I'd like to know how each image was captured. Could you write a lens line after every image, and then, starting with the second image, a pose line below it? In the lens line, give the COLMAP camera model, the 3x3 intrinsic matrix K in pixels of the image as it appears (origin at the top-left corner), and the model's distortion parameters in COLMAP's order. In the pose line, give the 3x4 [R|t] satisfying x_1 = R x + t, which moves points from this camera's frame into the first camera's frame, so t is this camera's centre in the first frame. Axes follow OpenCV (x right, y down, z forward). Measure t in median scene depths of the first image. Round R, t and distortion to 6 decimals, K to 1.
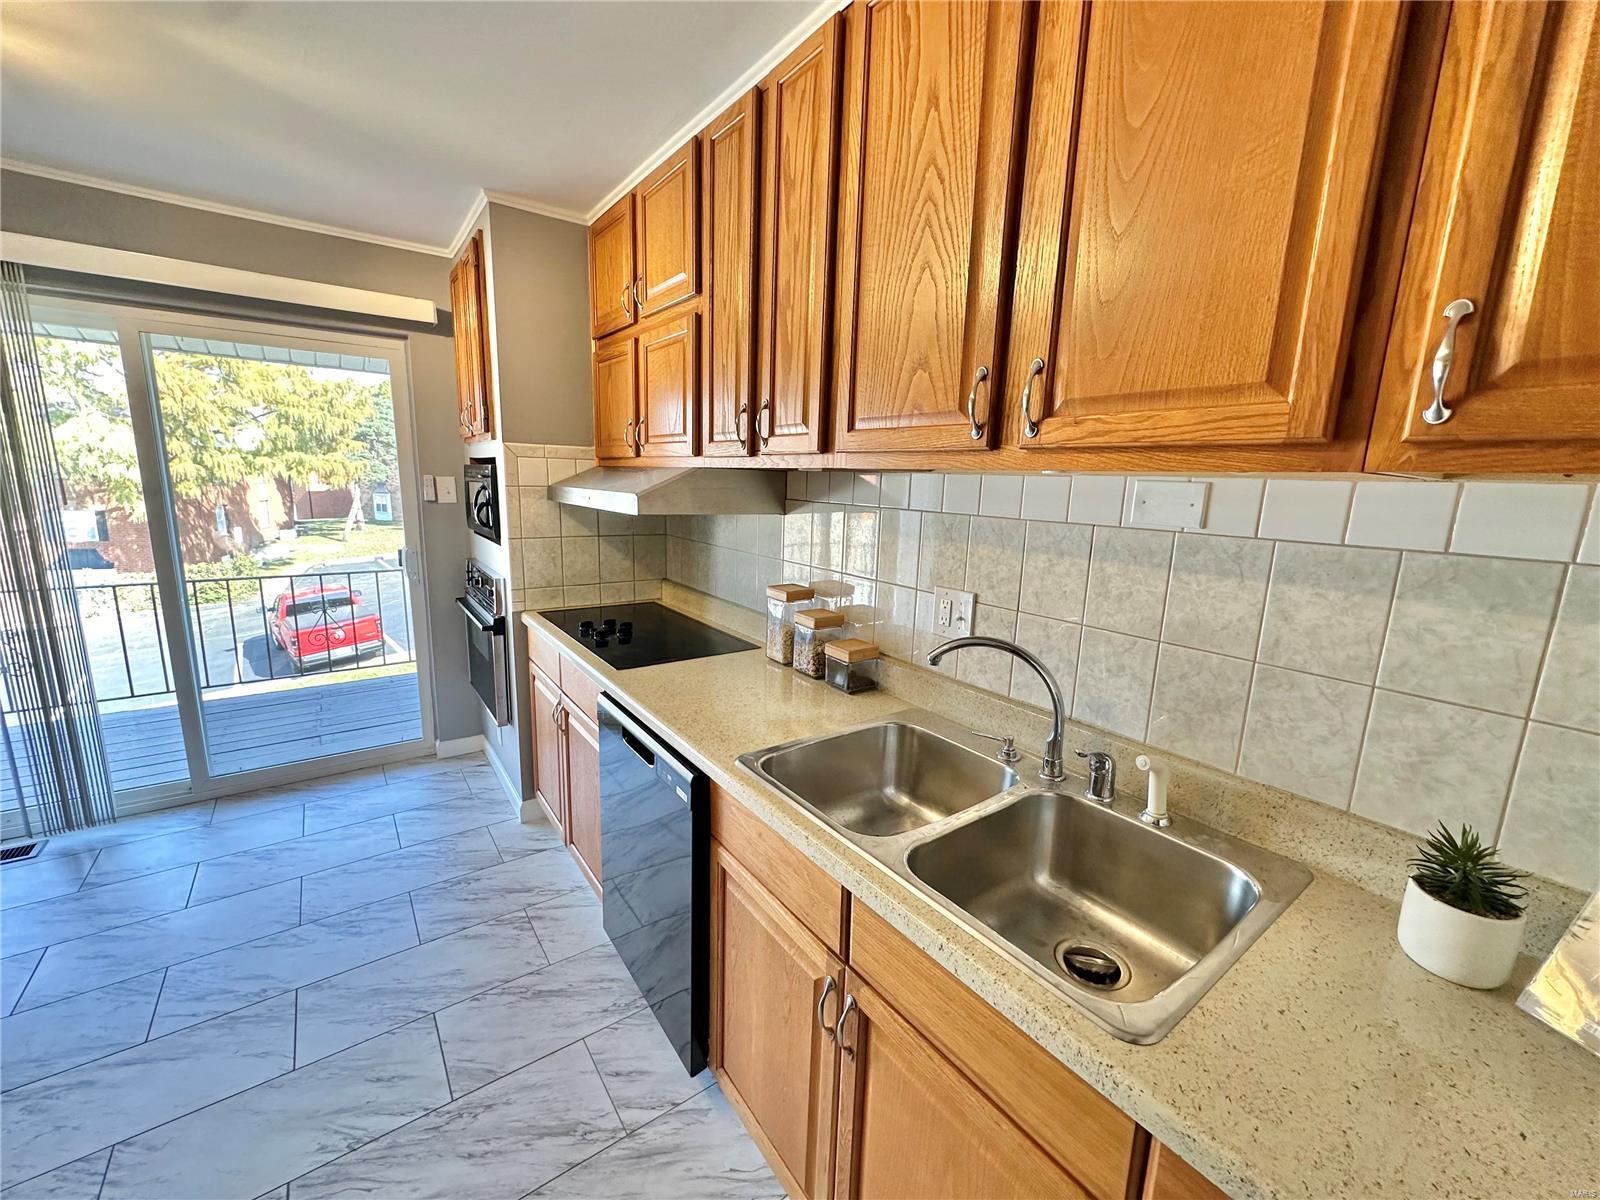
lens RADIAL K [[634.5, 0, 795.9], [0, 634.5, 597.8], [0, 0, 1]] dist [0.000565, 0.000041]
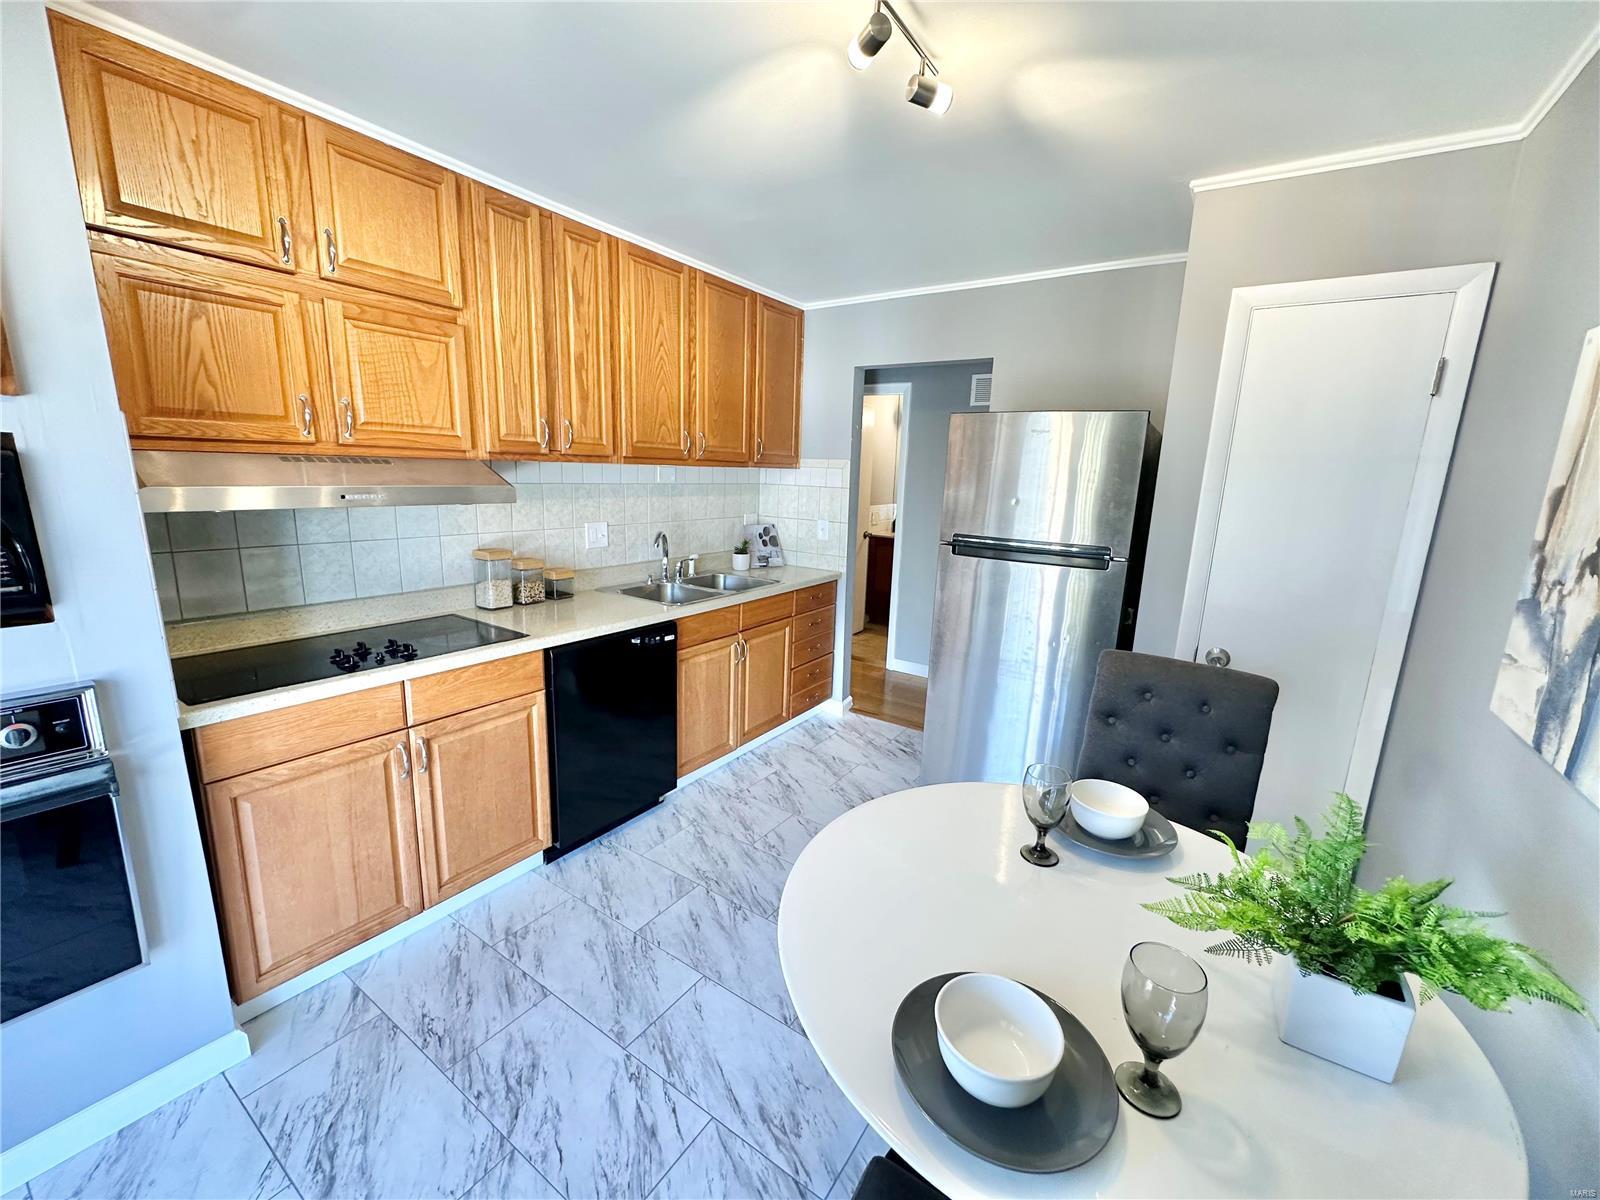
lens RADIAL K [[634.5, 0, 795.9], [0, 634.5, 597.8], [0, 0, 1]] dist [0.000565, 0.000041]
pose [[-0.330106, -0.225341, 0.916652, -1.897118], [0.136656, 0.949449, 0.282616, -0.275053], [-0.934000, 0.218559, -0.282624, 1.077085]]
